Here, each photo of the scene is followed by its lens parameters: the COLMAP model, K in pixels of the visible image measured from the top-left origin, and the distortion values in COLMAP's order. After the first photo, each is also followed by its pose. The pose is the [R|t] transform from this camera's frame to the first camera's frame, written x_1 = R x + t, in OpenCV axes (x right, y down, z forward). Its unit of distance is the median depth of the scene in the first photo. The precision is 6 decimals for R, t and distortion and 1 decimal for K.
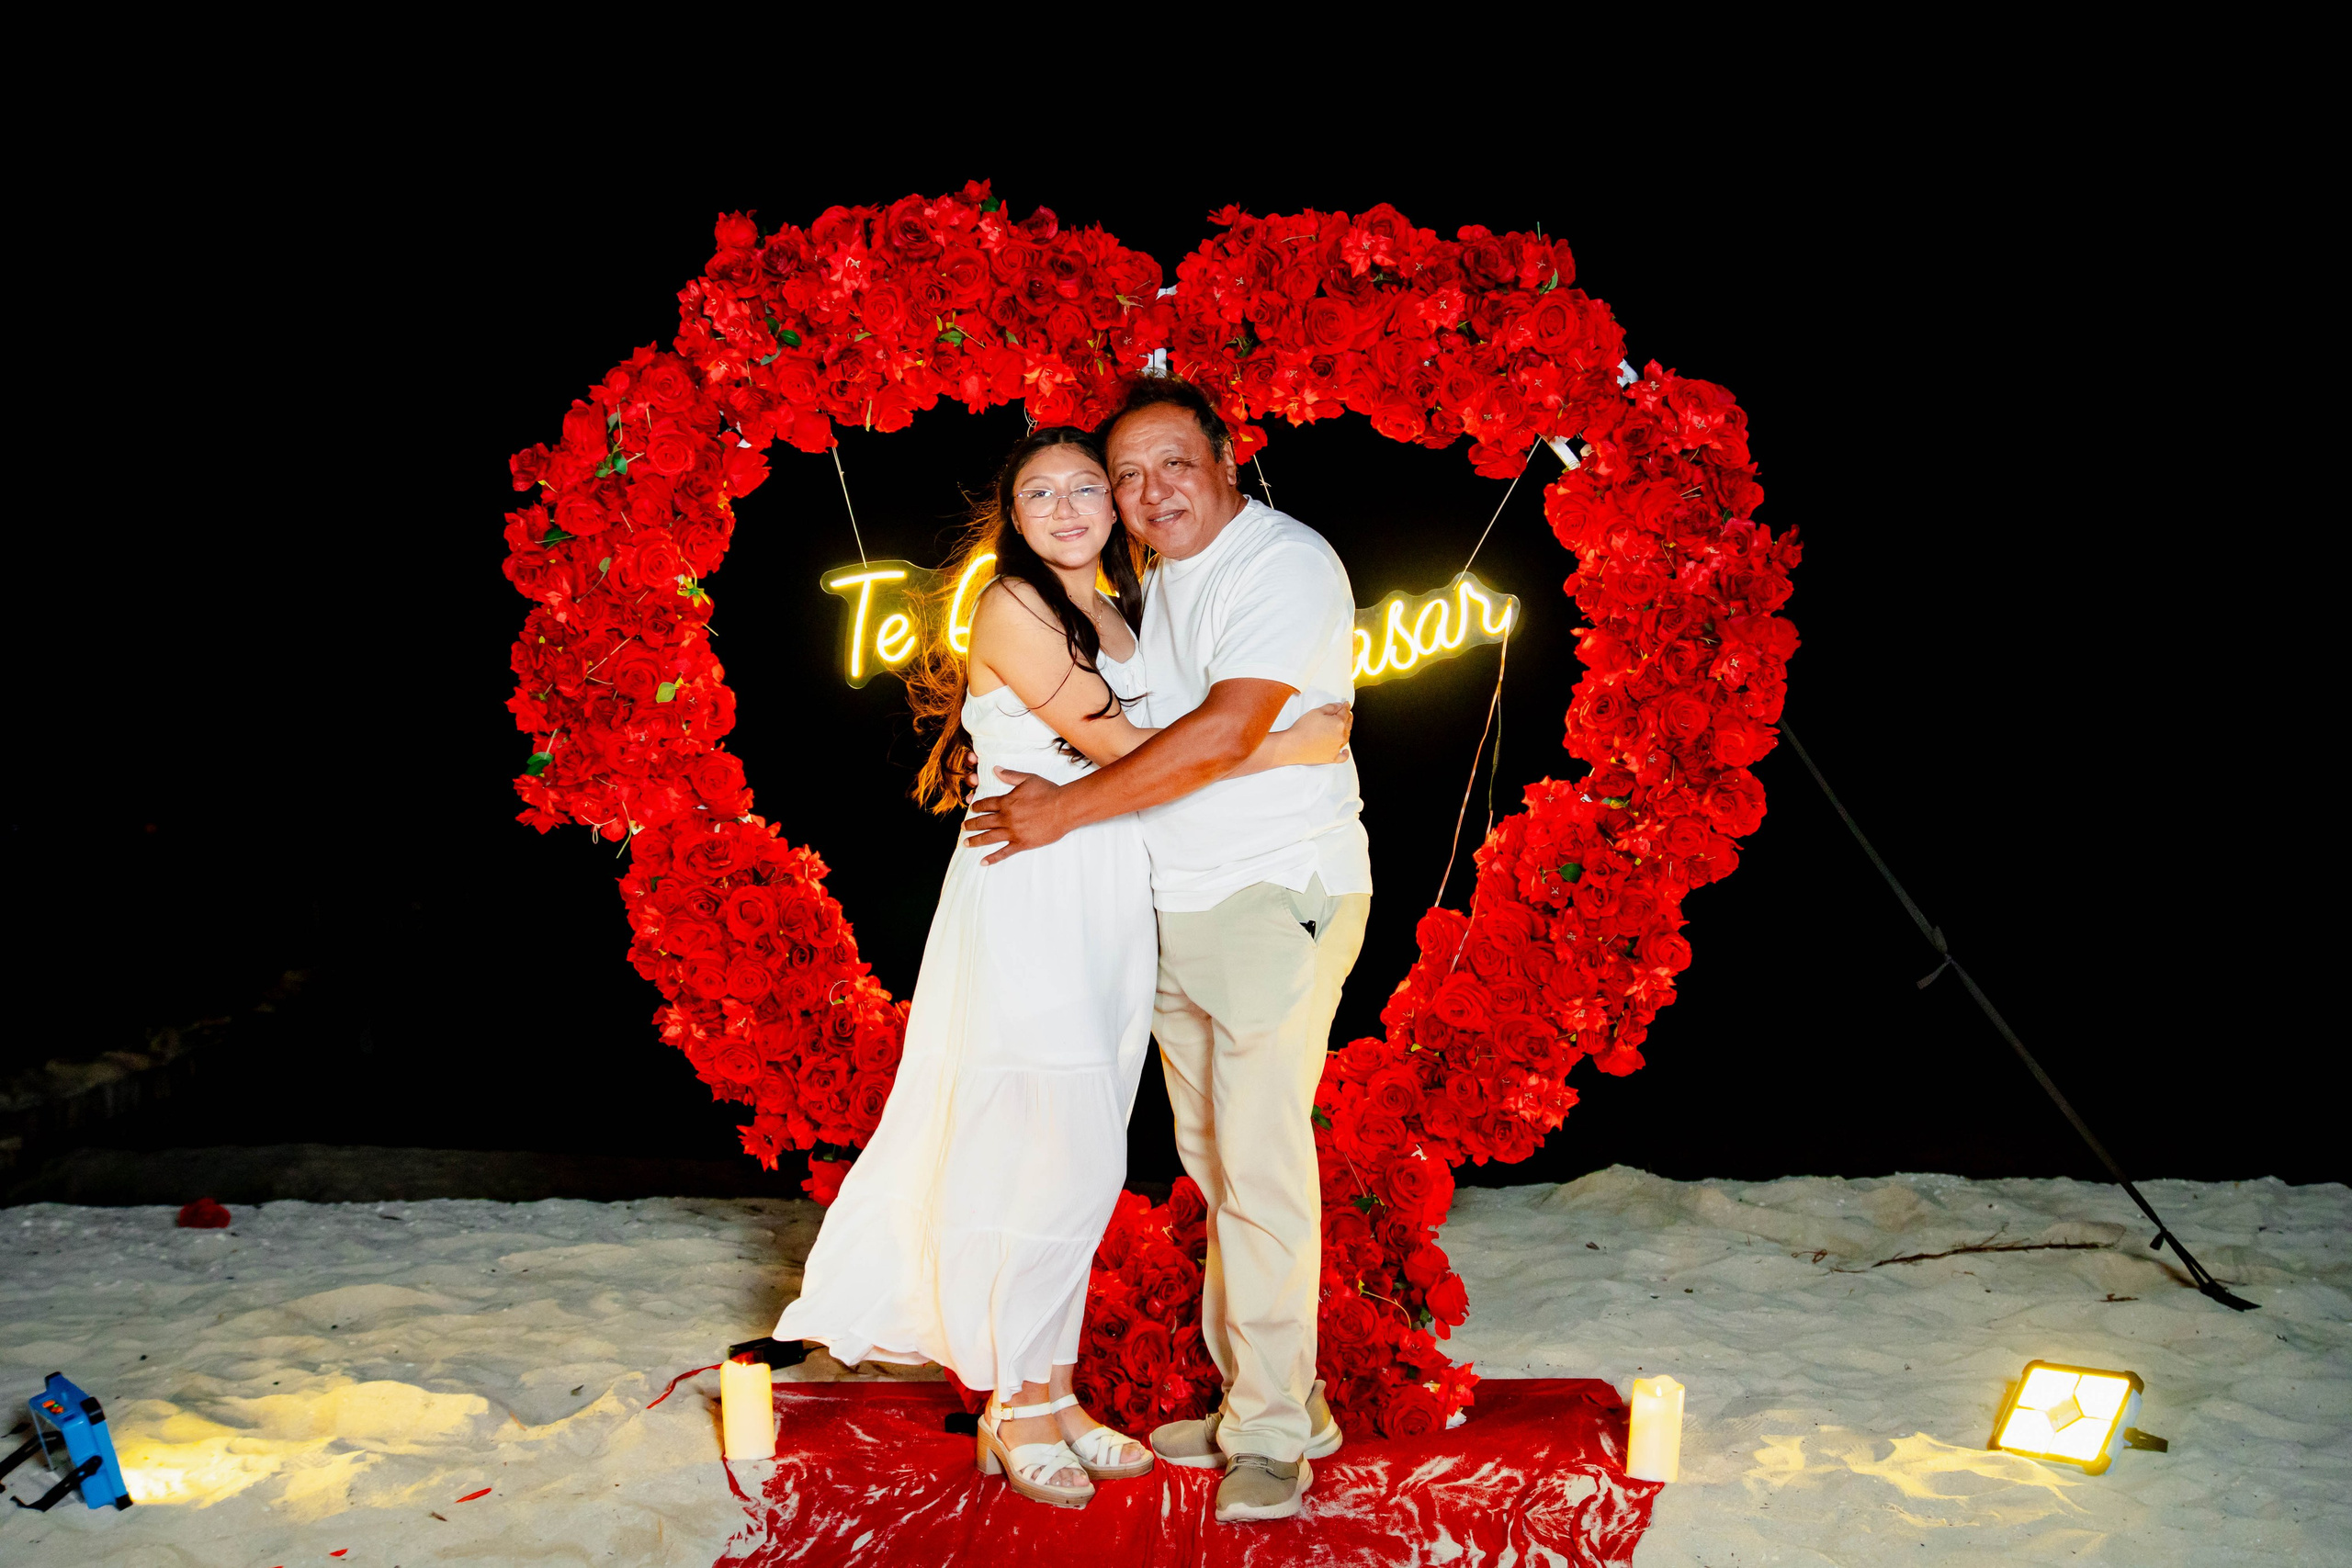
lens RADIAL K [[2492.4, 0, 1151.5], [0, 2492.4, 749.5], [0, 0, 1]] dist [-0.011256, 0.000000]
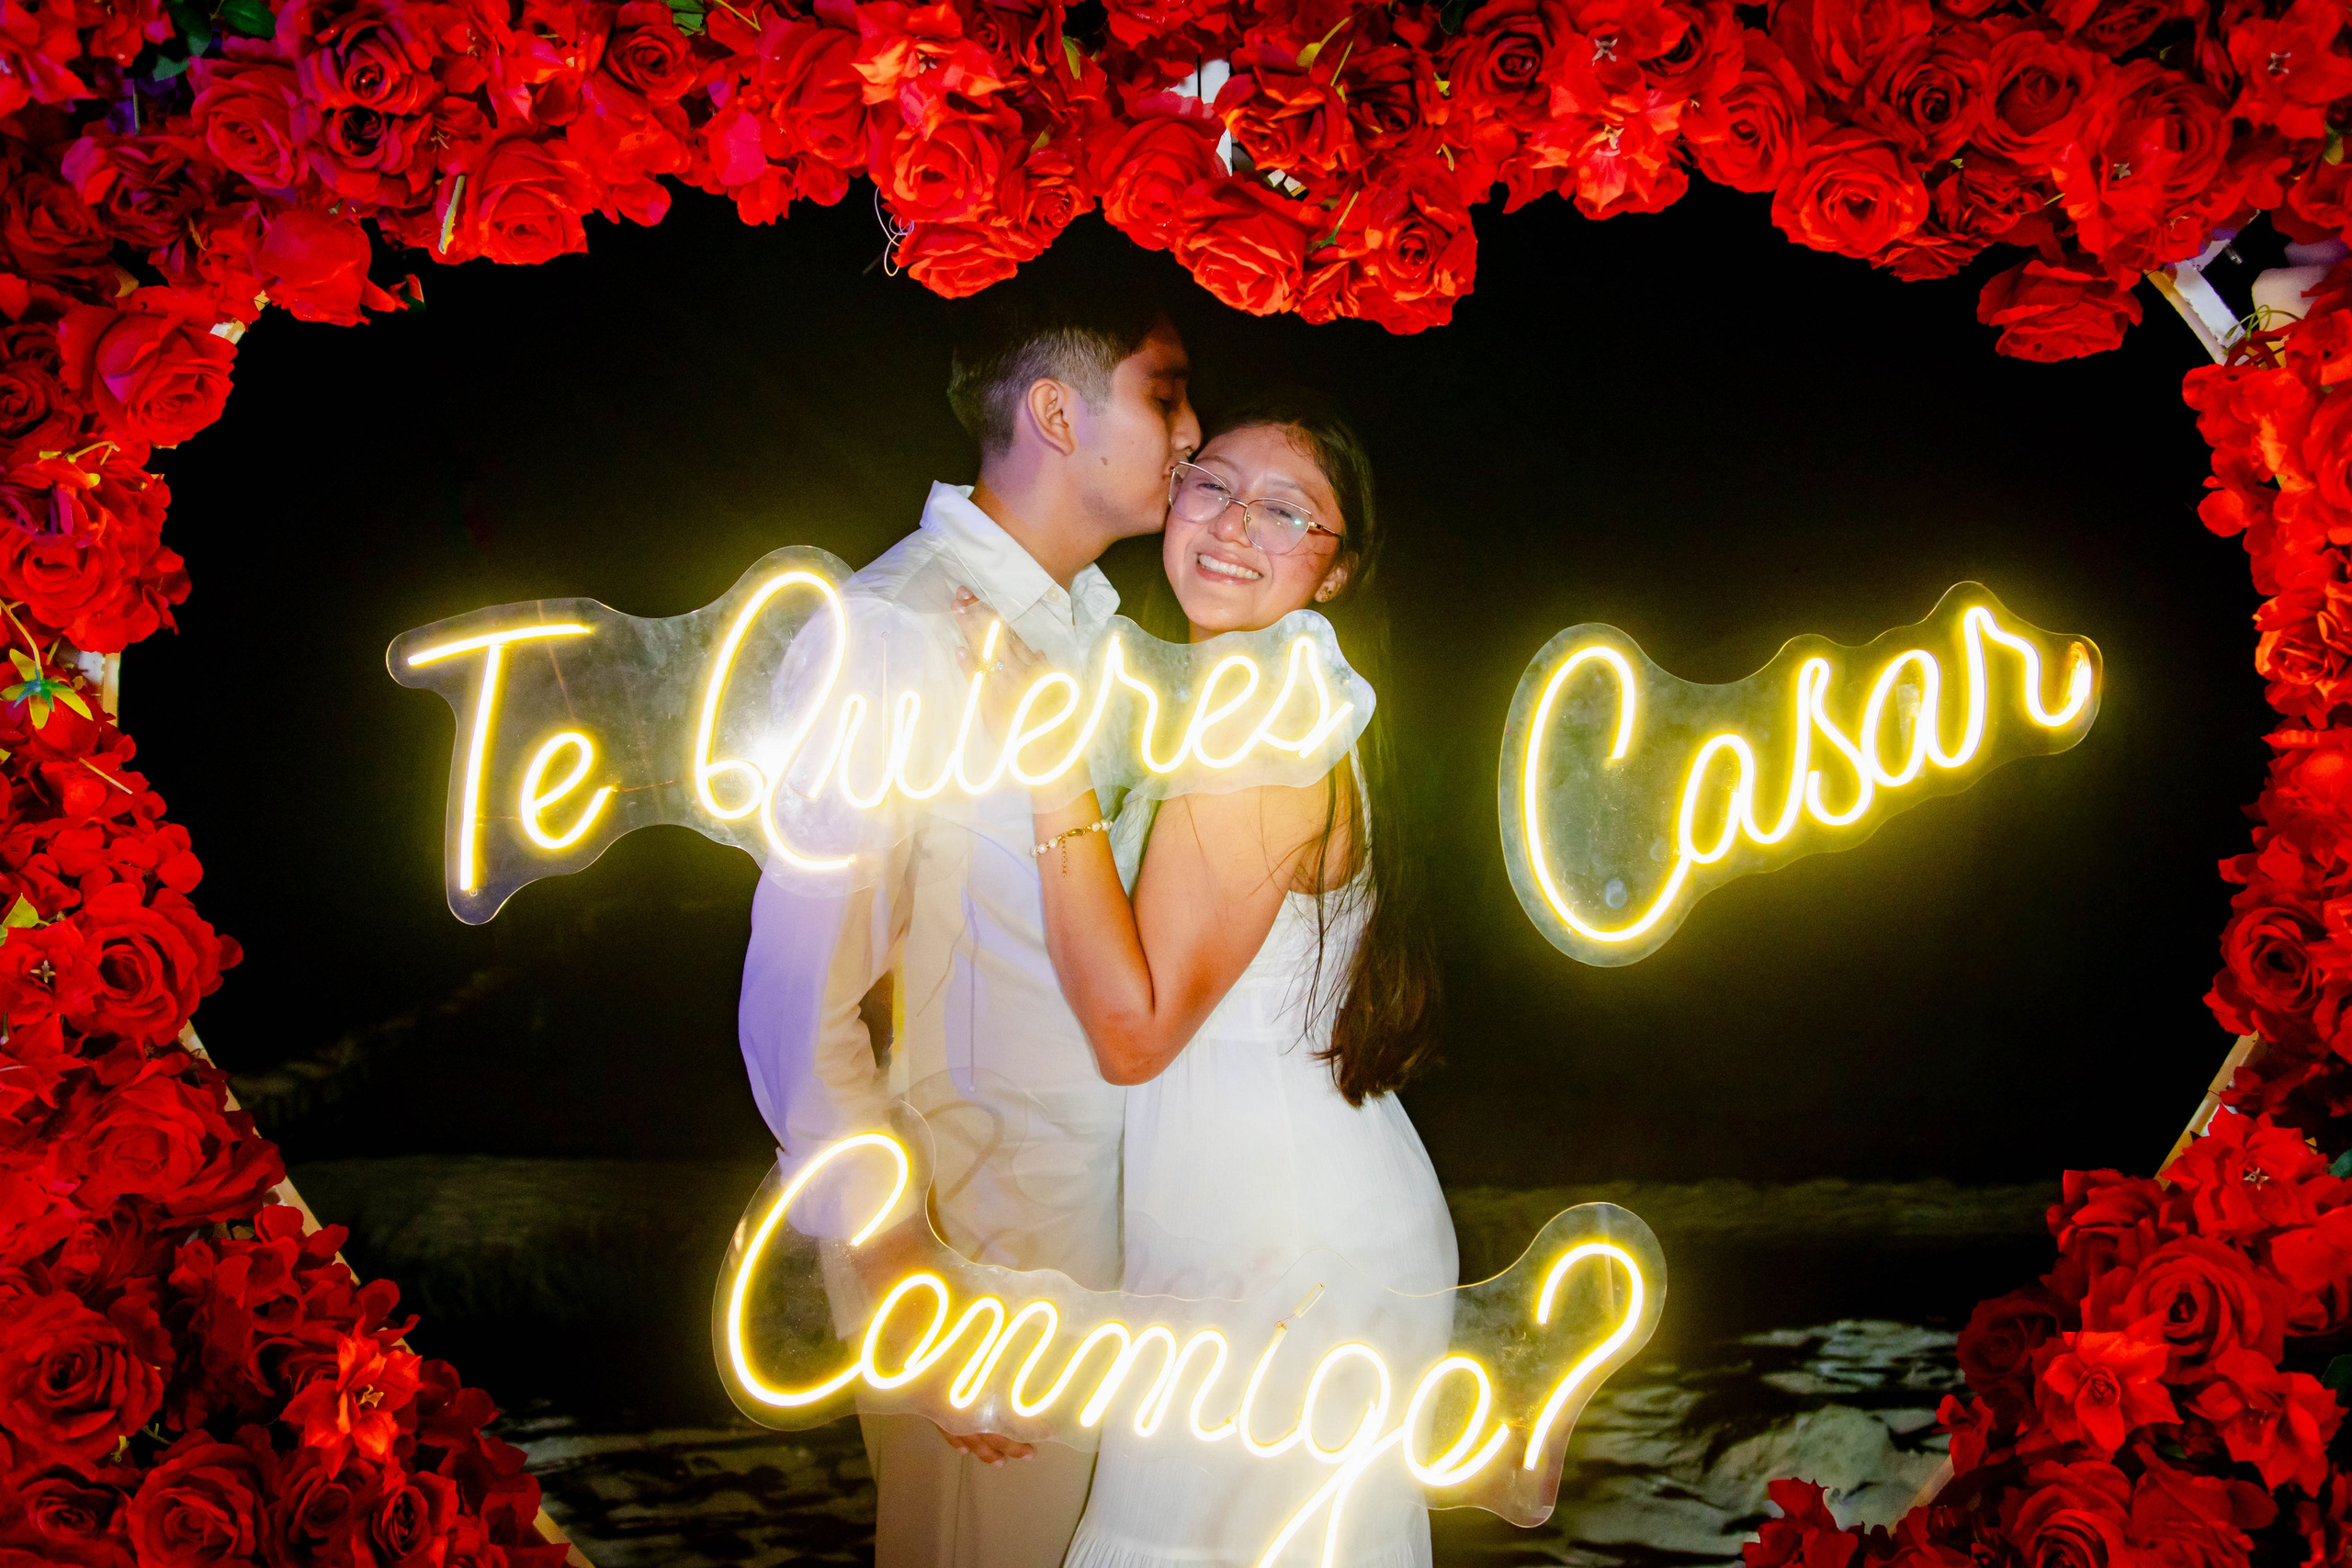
lens RADIAL K [[1764.2, 0, 1168.1], [0, 1764.2, 784.9], [0, 0, 1]] dist [-0.046231, 0.031951]
pose [[0.999724, -0.022807, -0.005547, -0.006405], [0.023022, 0.998839, 0.042310, -0.056250], [0.004575, -0.042426, 0.999089, 0.730519]]
